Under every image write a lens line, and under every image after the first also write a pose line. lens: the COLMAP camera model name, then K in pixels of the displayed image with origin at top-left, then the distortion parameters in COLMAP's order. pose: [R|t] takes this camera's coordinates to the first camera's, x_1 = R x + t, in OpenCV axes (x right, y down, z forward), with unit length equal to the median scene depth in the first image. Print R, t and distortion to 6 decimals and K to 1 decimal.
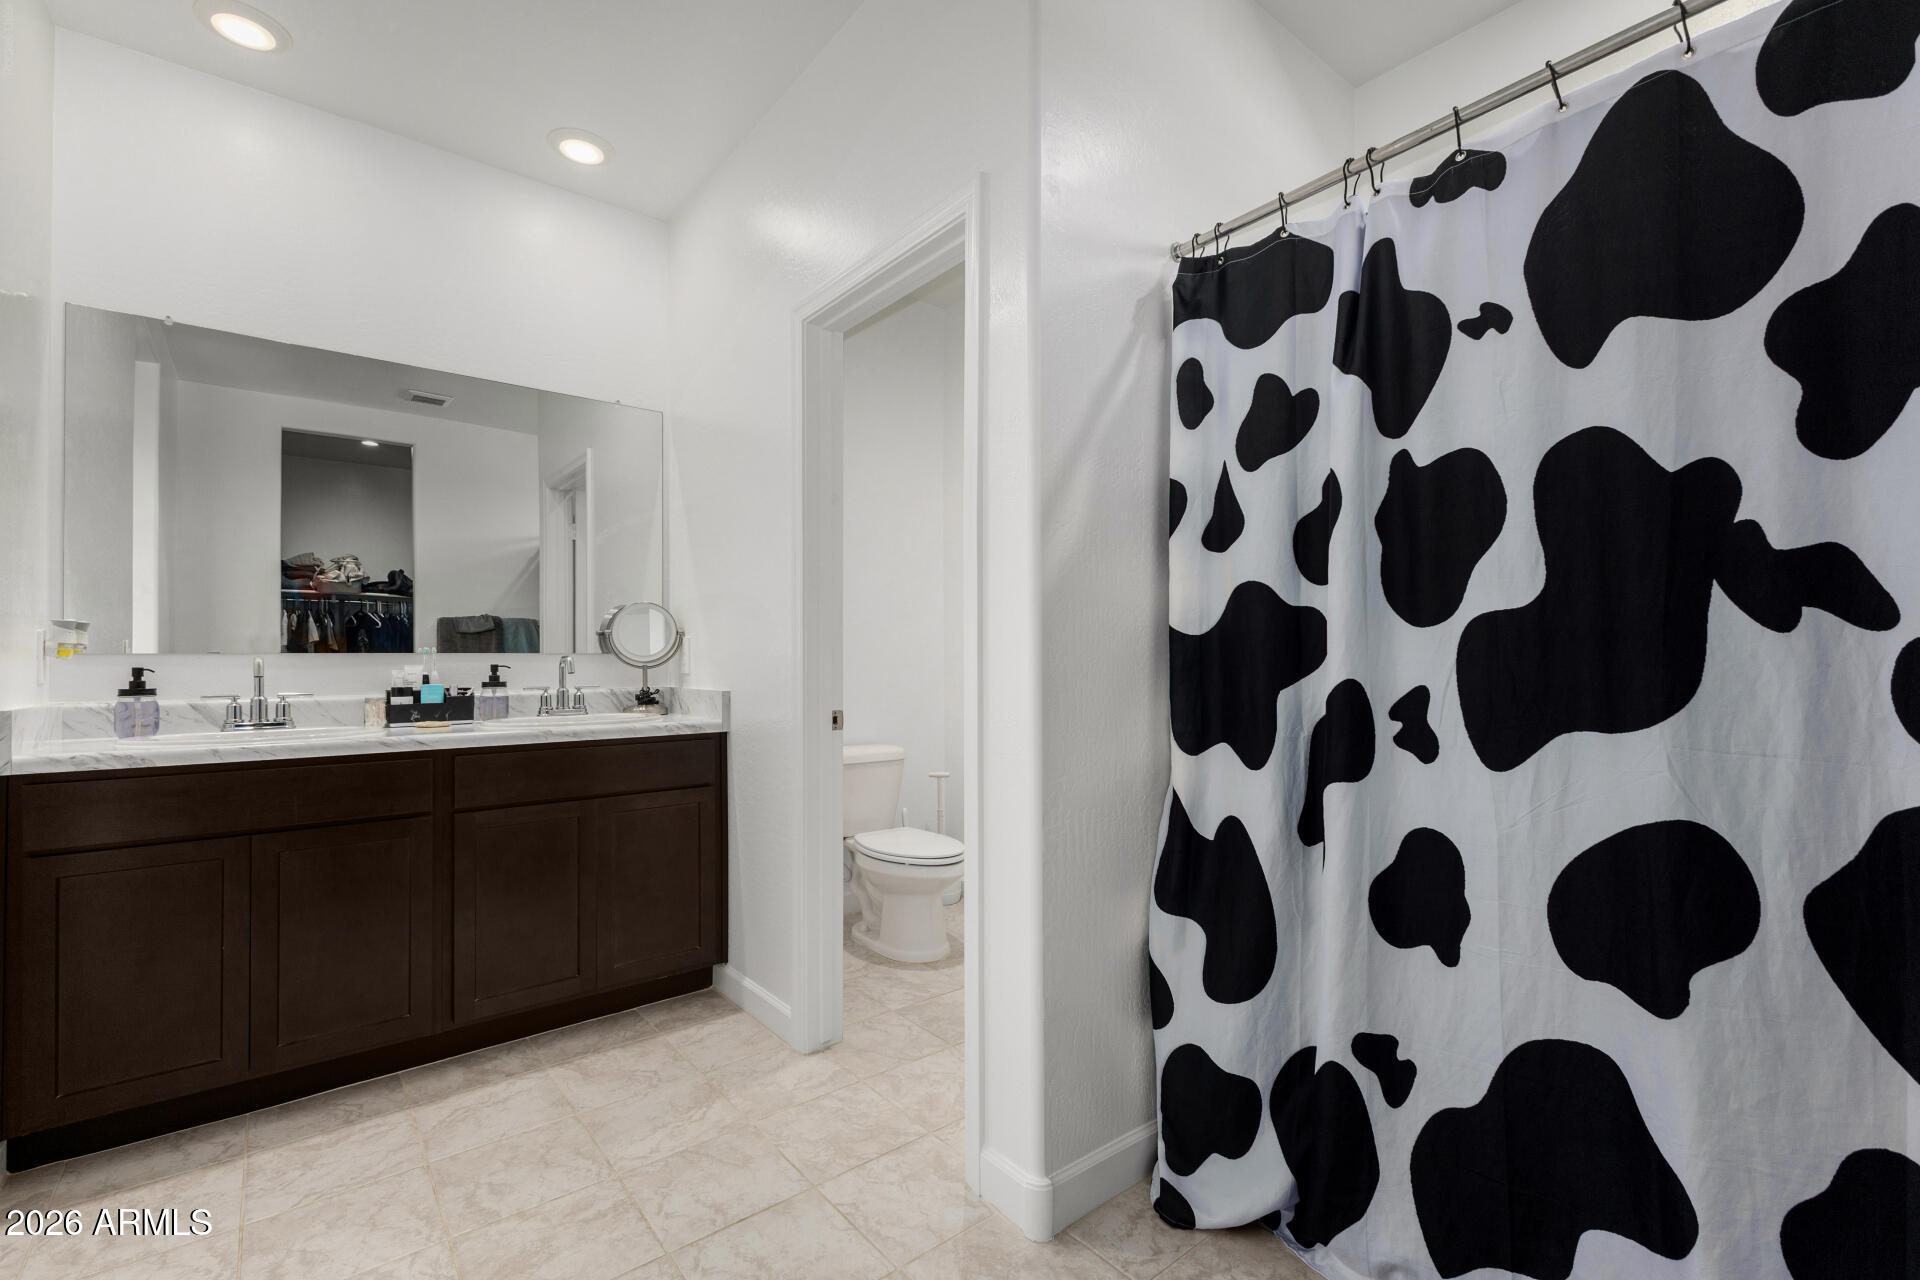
lens RADIAL K [[831.2, 0, 954.7], [0, 831.2, 650.0], [0, 0, 1]] dist [0.009024, -0.000070]
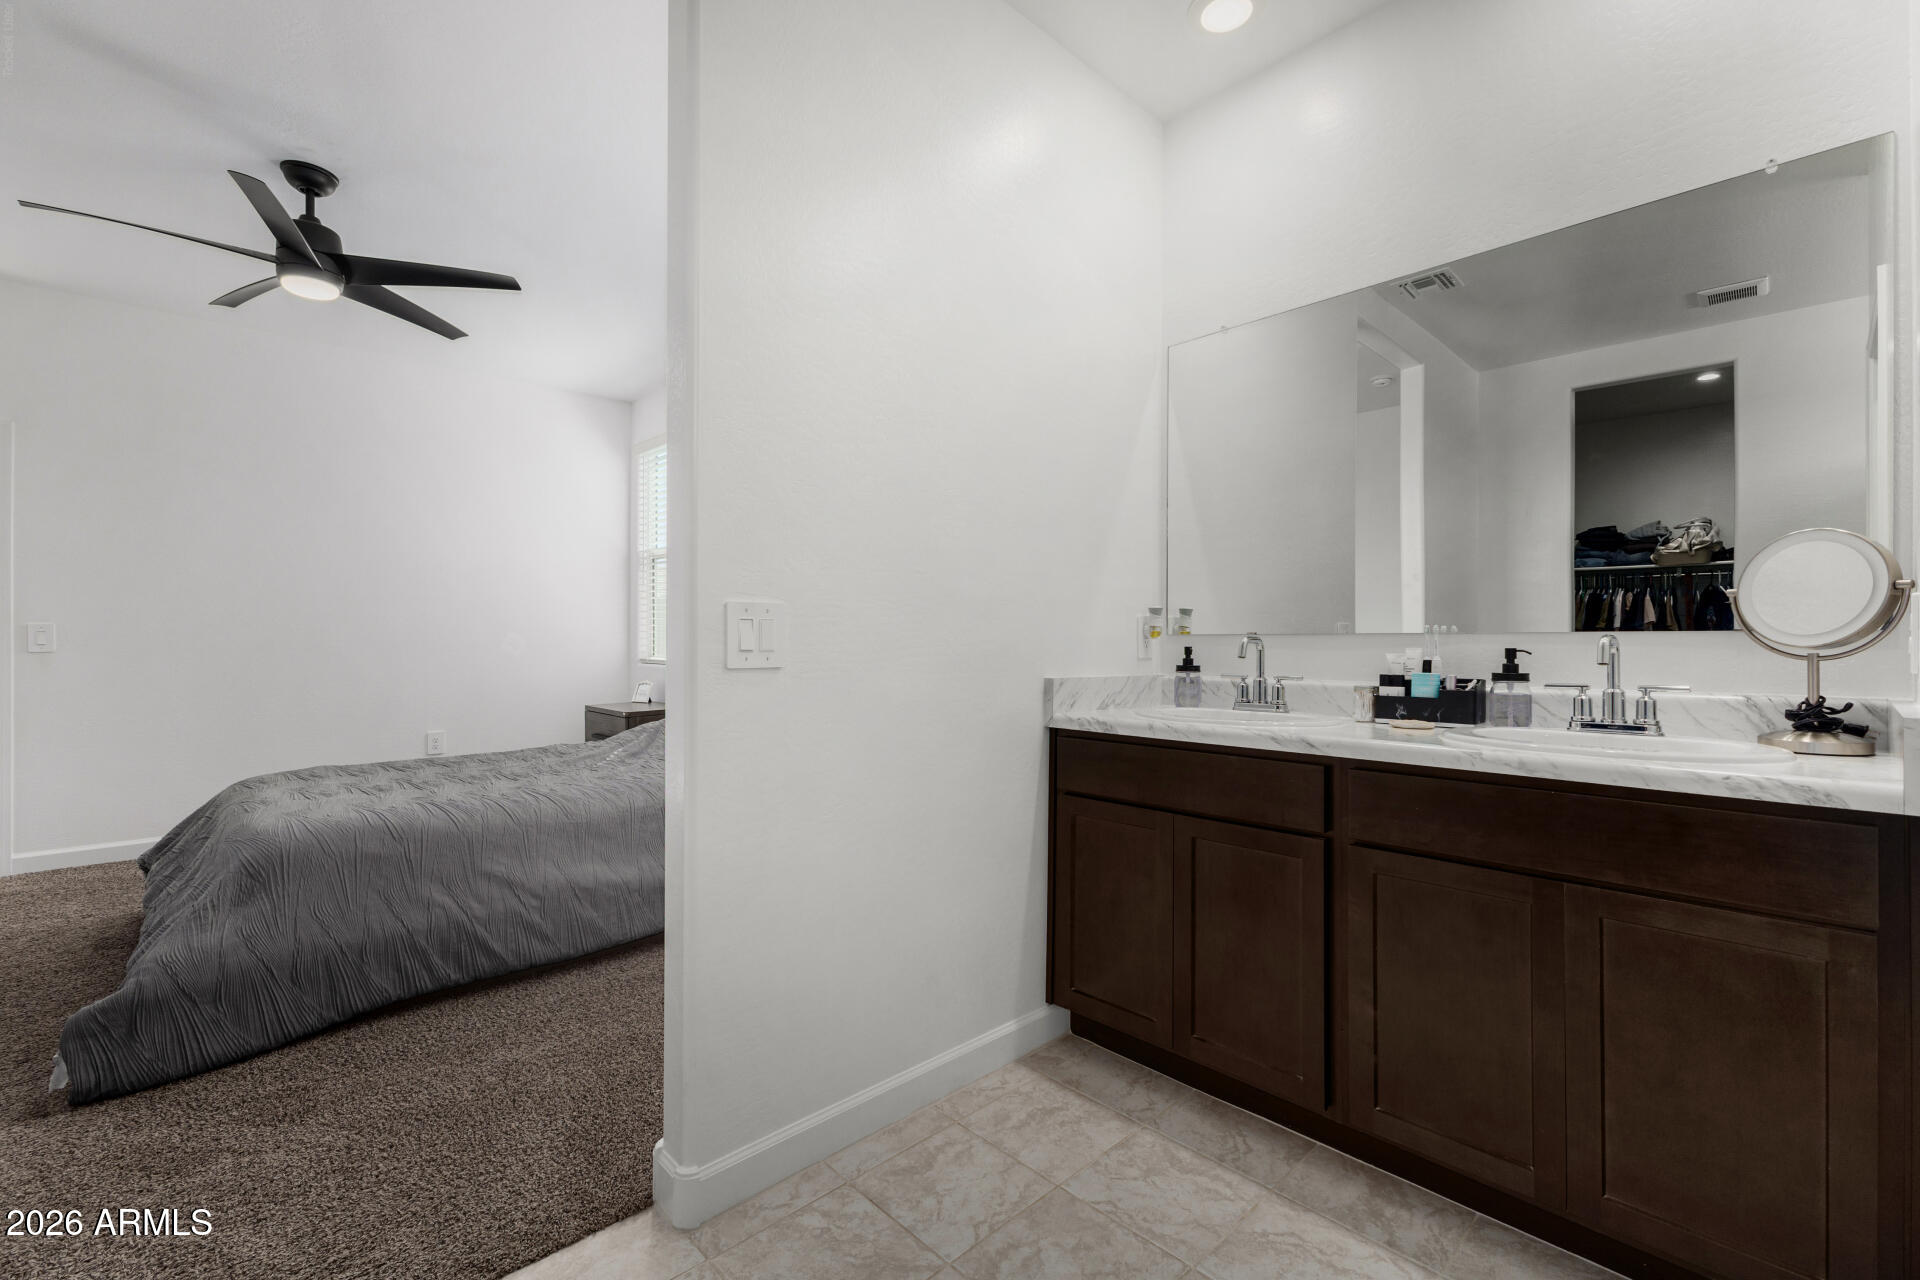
lens RADIAL K [[831.2, 0, 954.7], [0, 831.2, 650.0], [0, 0, 1]] dist [0.009024, -0.000070]
pose [[0.088239, 0.012674, -0.996019, 0.123548], [0.004601, 0.999903, 0.013132, 0.010183], [0.996089, -0.005742, 0.088172, 0.628114]]
